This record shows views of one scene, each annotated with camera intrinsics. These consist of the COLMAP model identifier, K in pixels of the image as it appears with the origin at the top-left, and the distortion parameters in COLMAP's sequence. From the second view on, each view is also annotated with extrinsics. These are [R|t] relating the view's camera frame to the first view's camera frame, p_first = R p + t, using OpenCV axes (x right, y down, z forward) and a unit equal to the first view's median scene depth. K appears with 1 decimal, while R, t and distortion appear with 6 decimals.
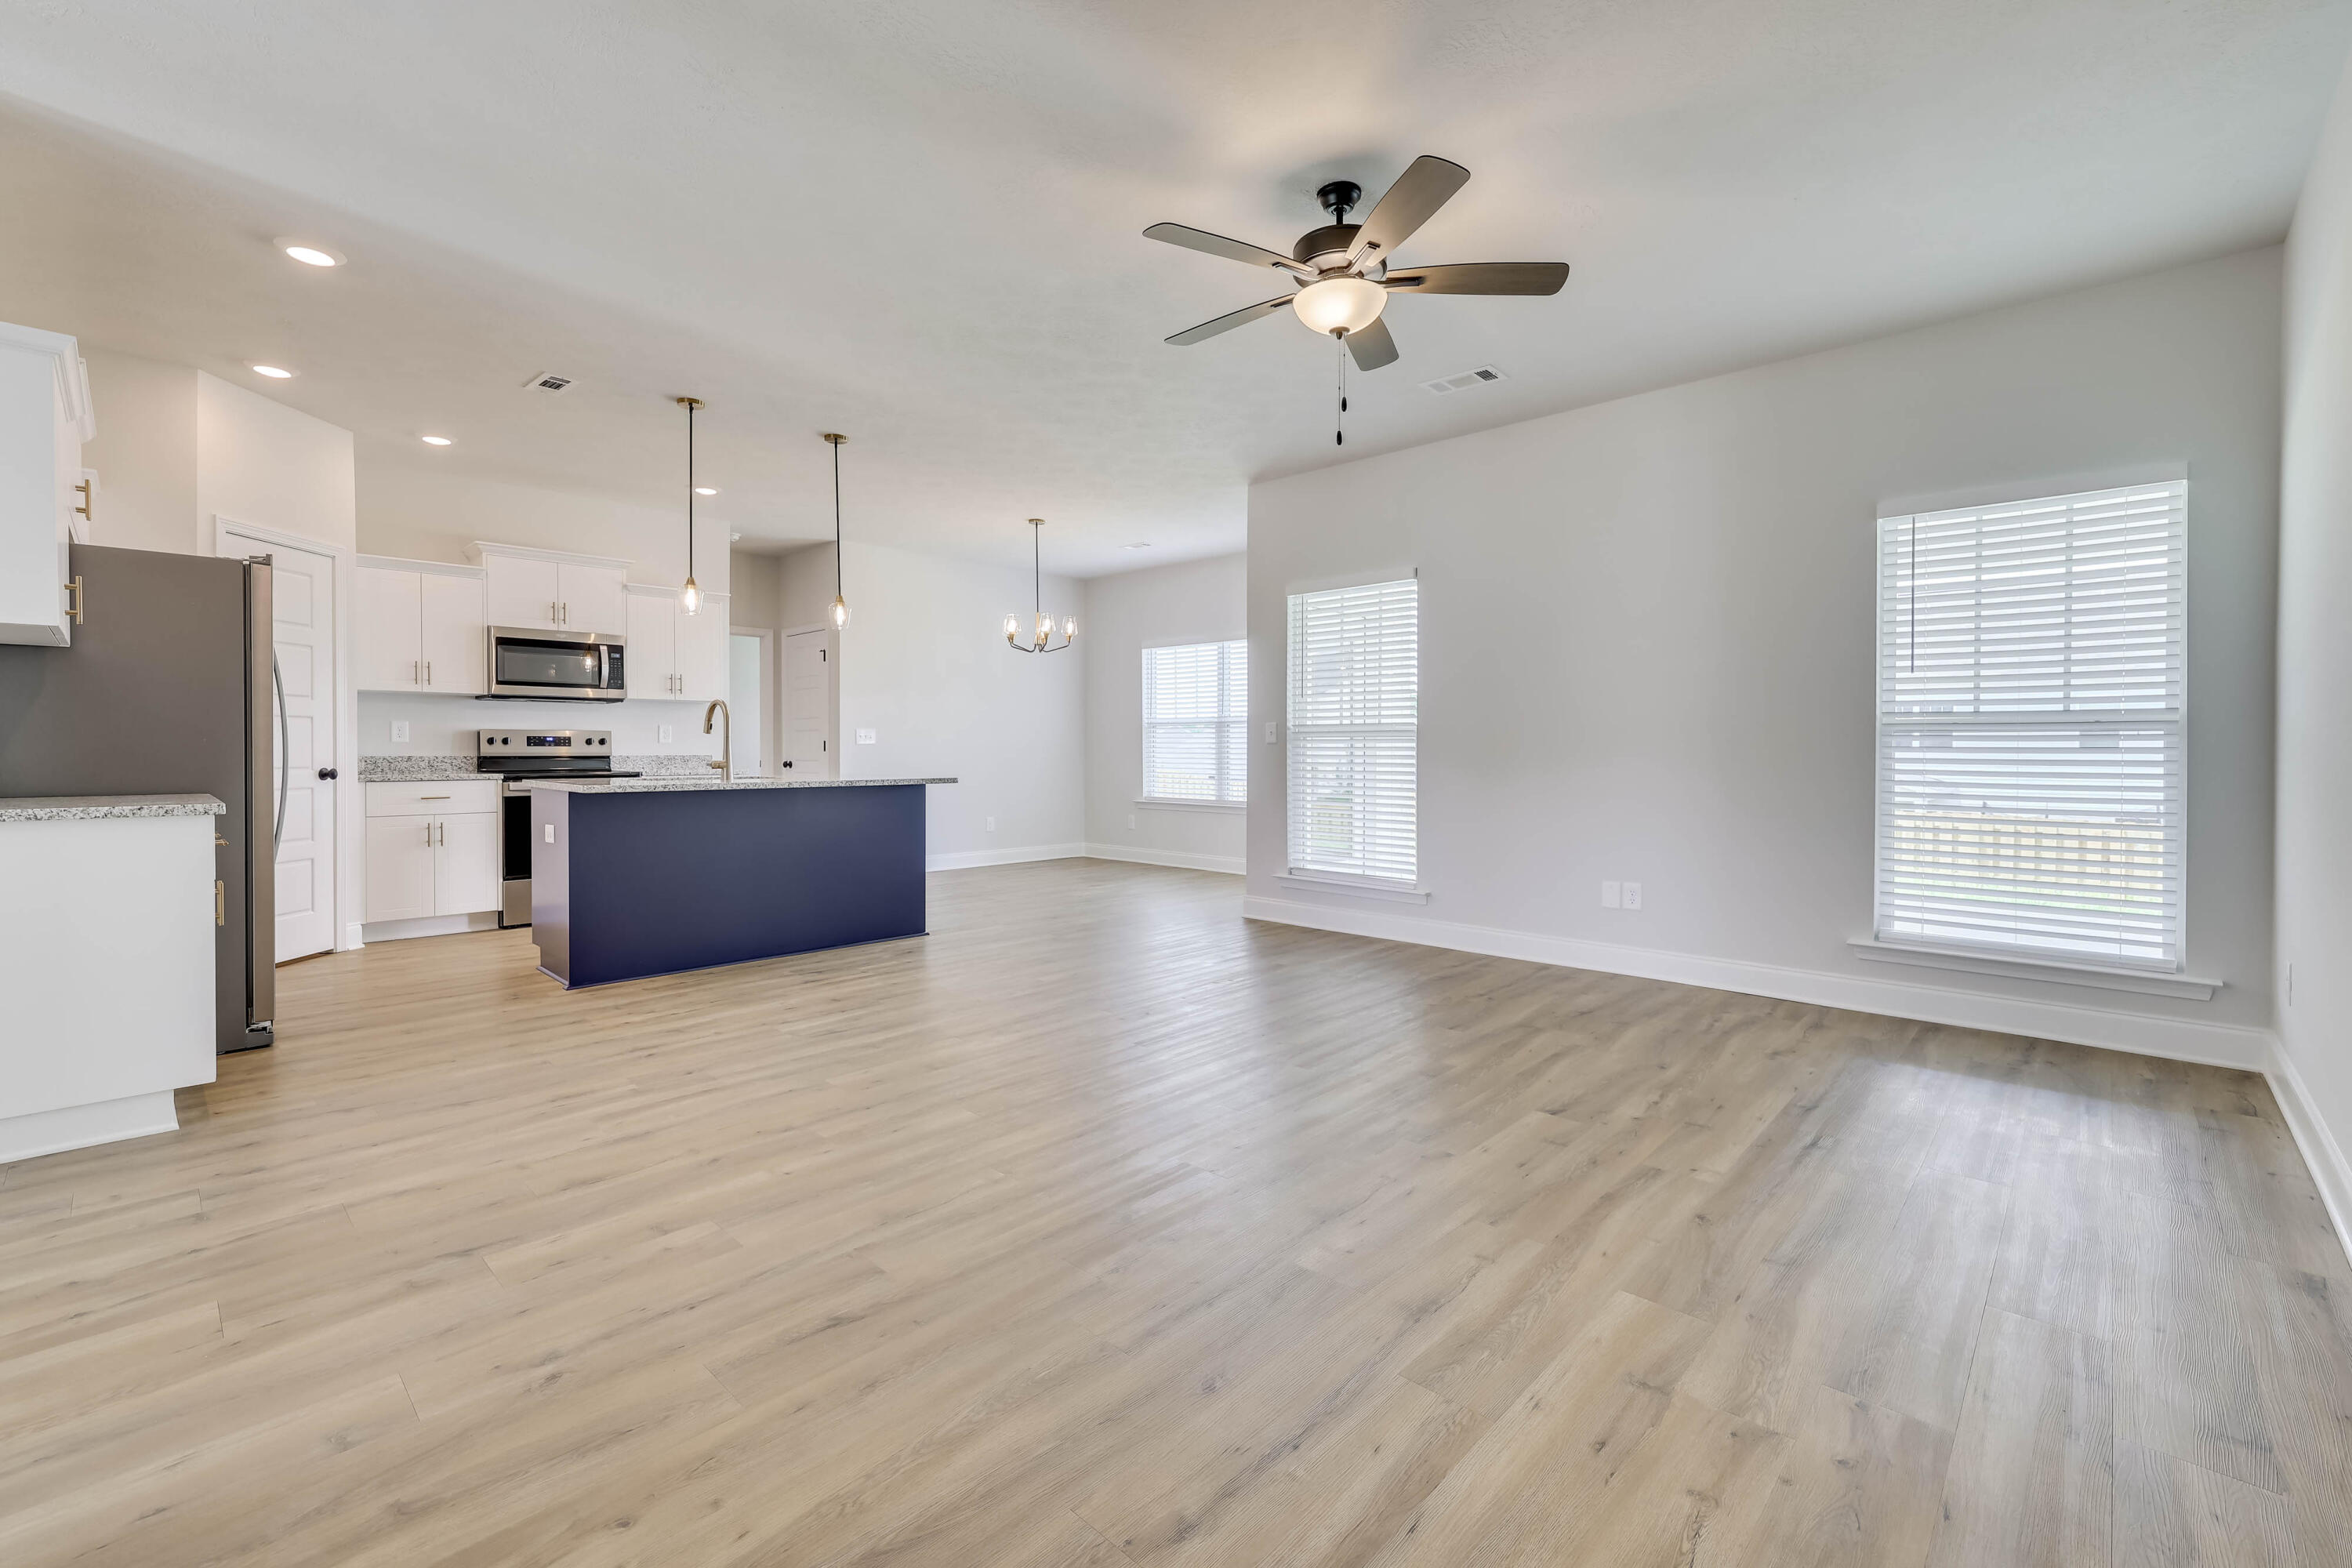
lens RADIAL K [[989.9, 0, 1145.6], [0, 989.9, 784.1], [0, 0, 1]] dist [0.003666, 0.000617]
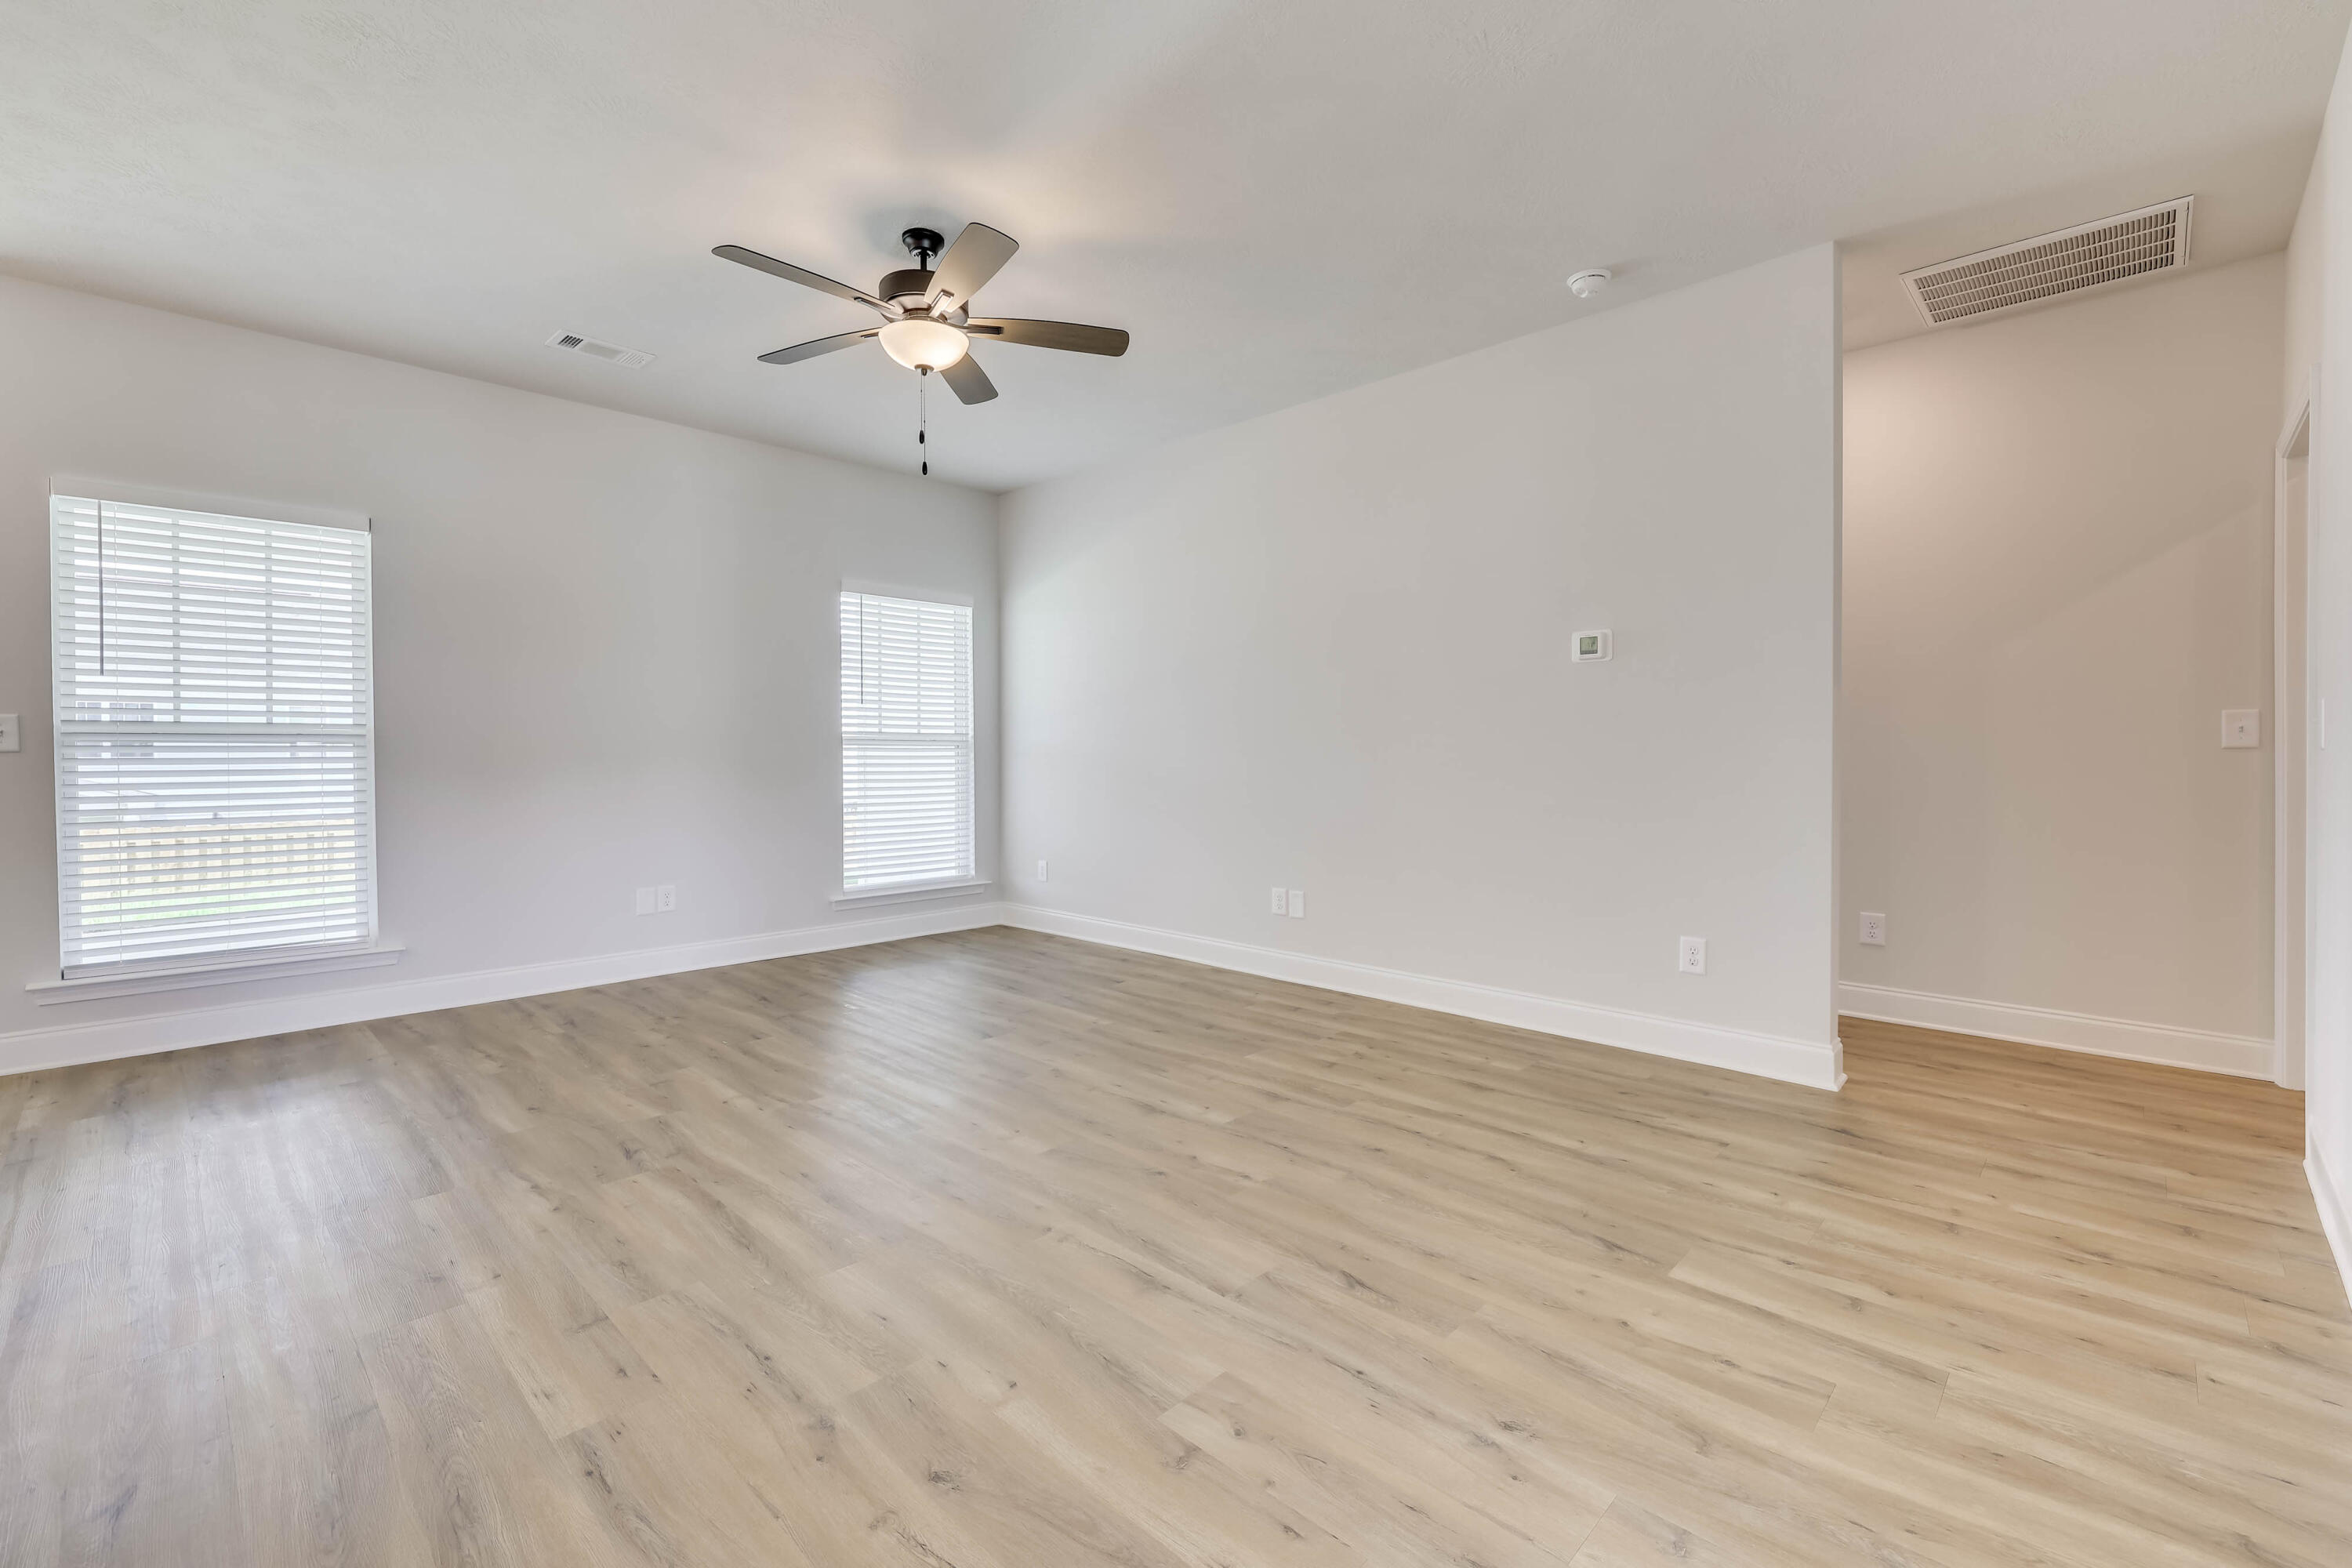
lens RADIAL K [[989.9, 0, 1168.5], [0, 989.9, 765.8], [0, 0, 1]] dist [0.003666, 0.000617]
pose [[0.005129, -0.010512, 0.999932, -0.646159], [0.041113, 0.999102, 0.010293, -0.019397], [-0.999141, 0.041057, 0.005557, 0.546332]]
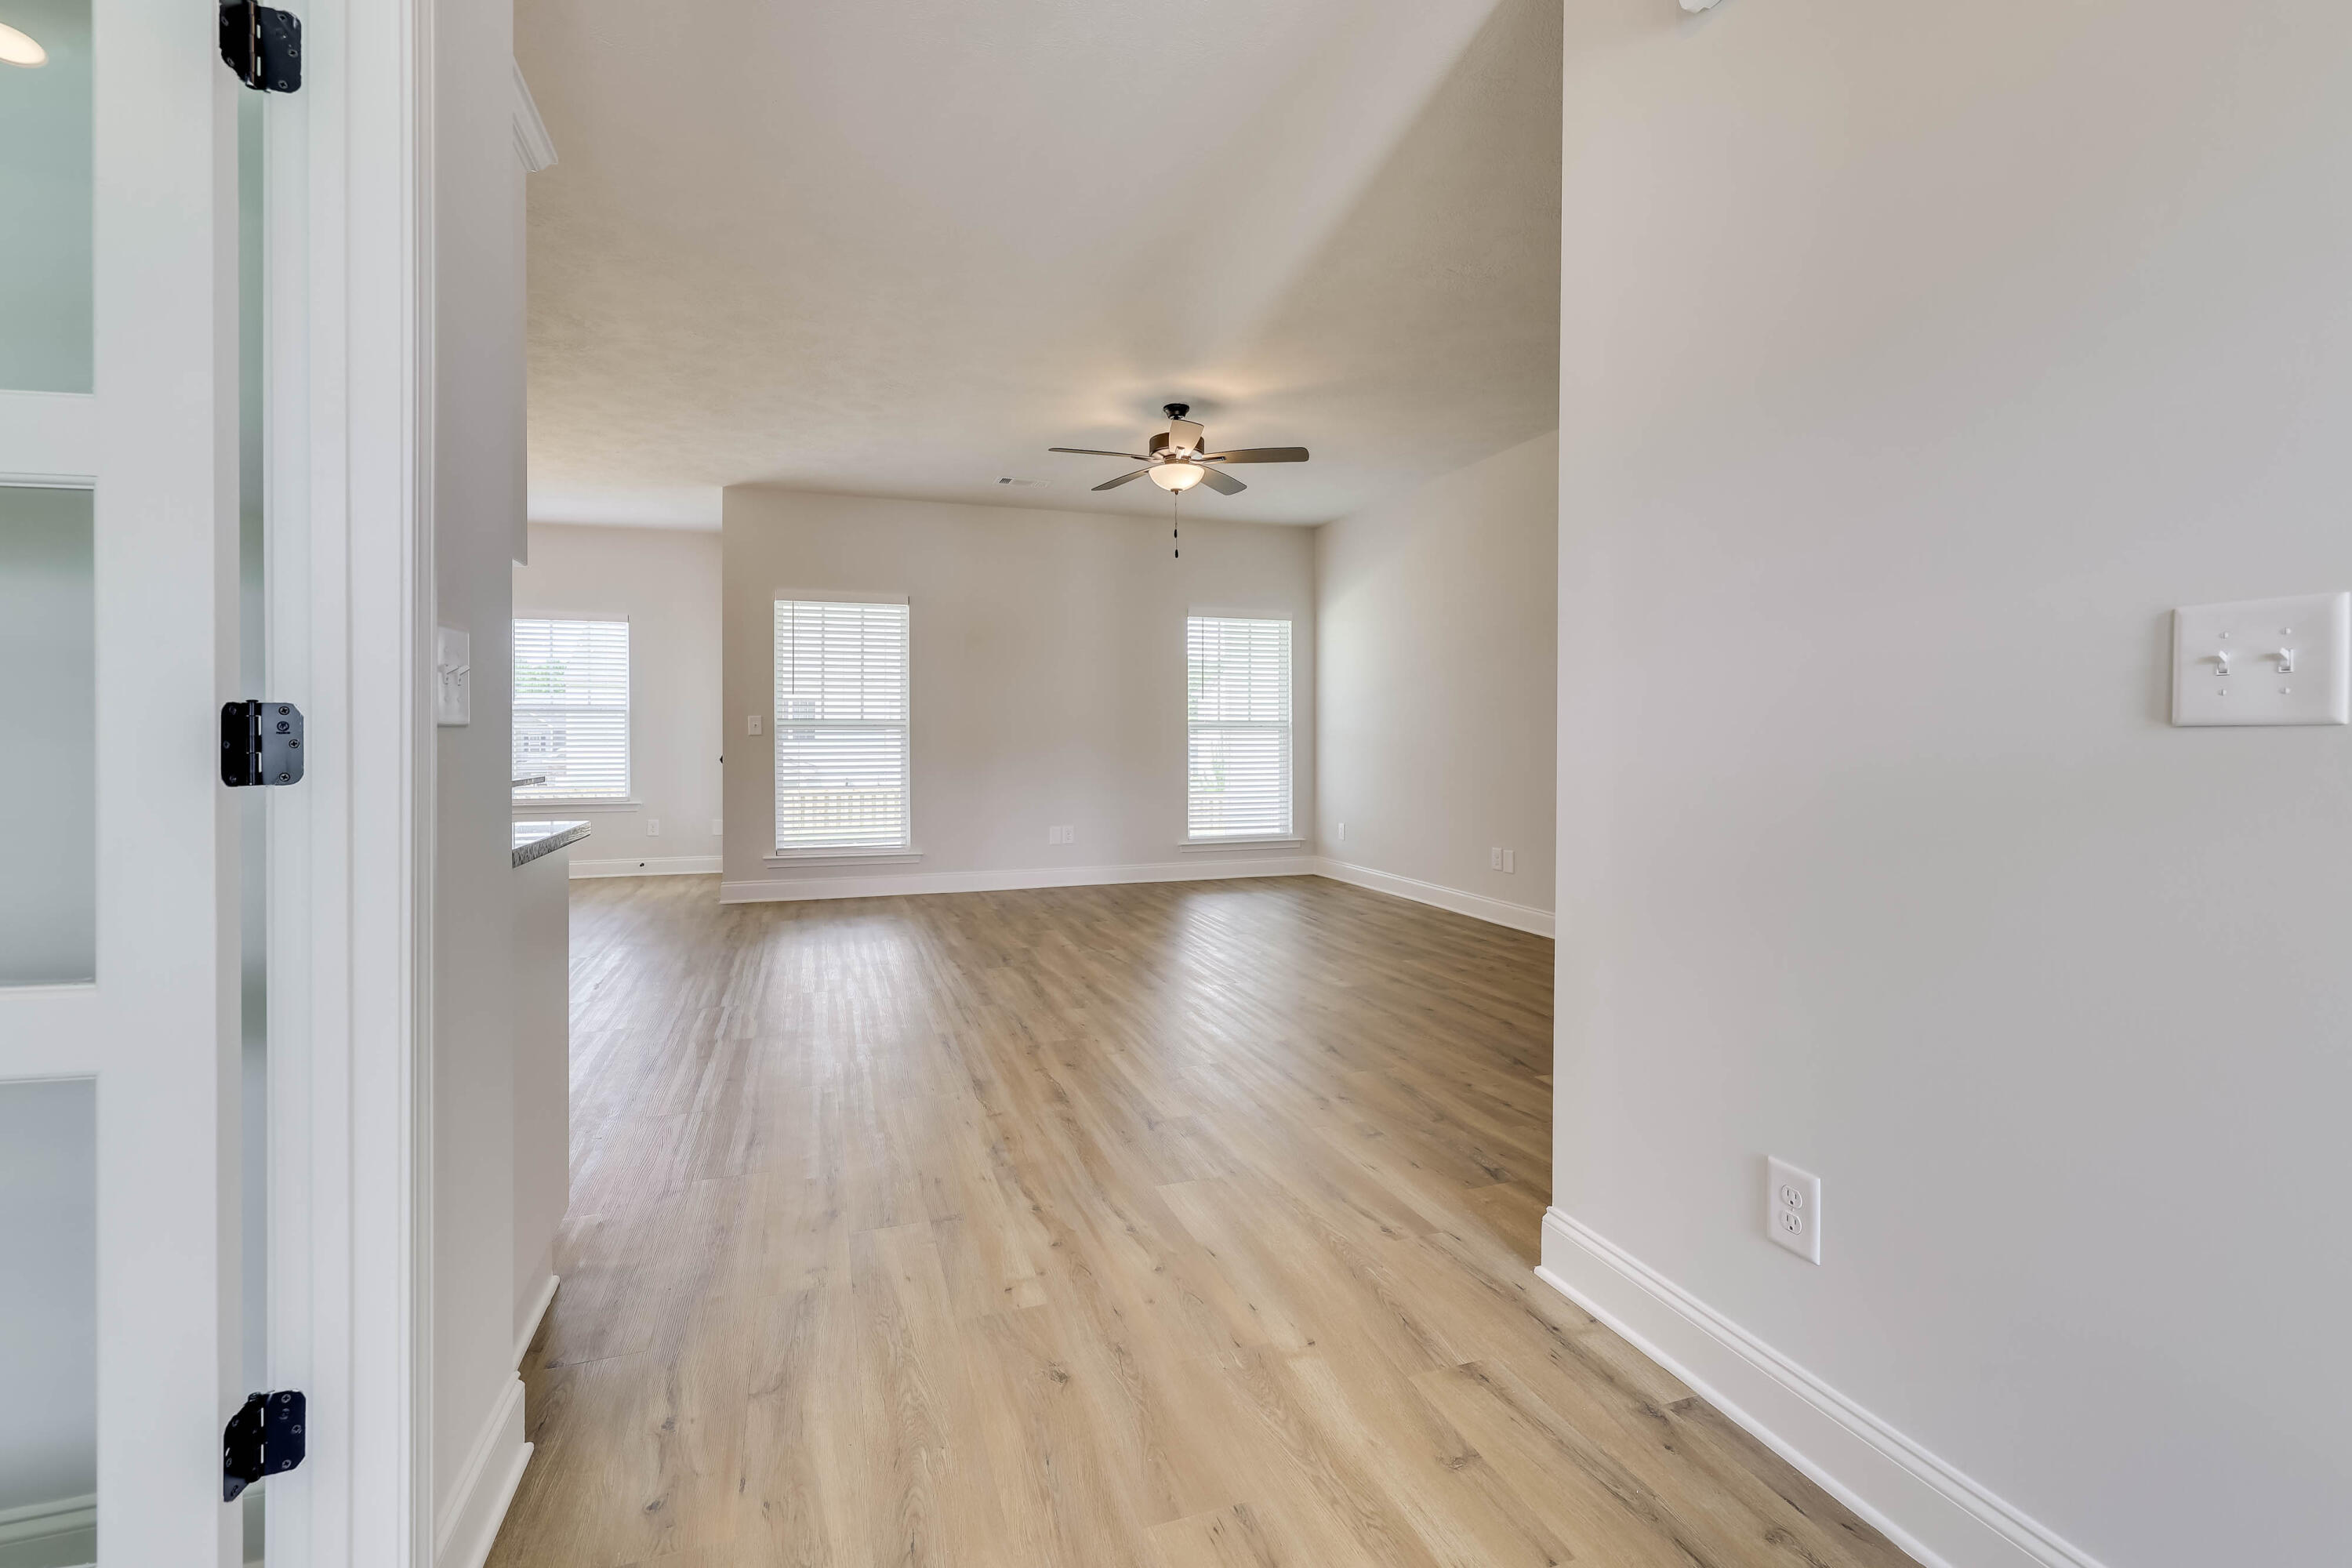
lens RADIAL K [[989.9, 0, 1151.2], [0, 989.9, 739.9], [0, 0, 1]] dist [0.003666, 0.000617]
pose [[0.456094, -0.000627, 0.889931, -0.971184], [0.034424, 0.999264, -0.016938, -0.004509], [-0.889265, 0.038360, 0.455780, 0.206133]]
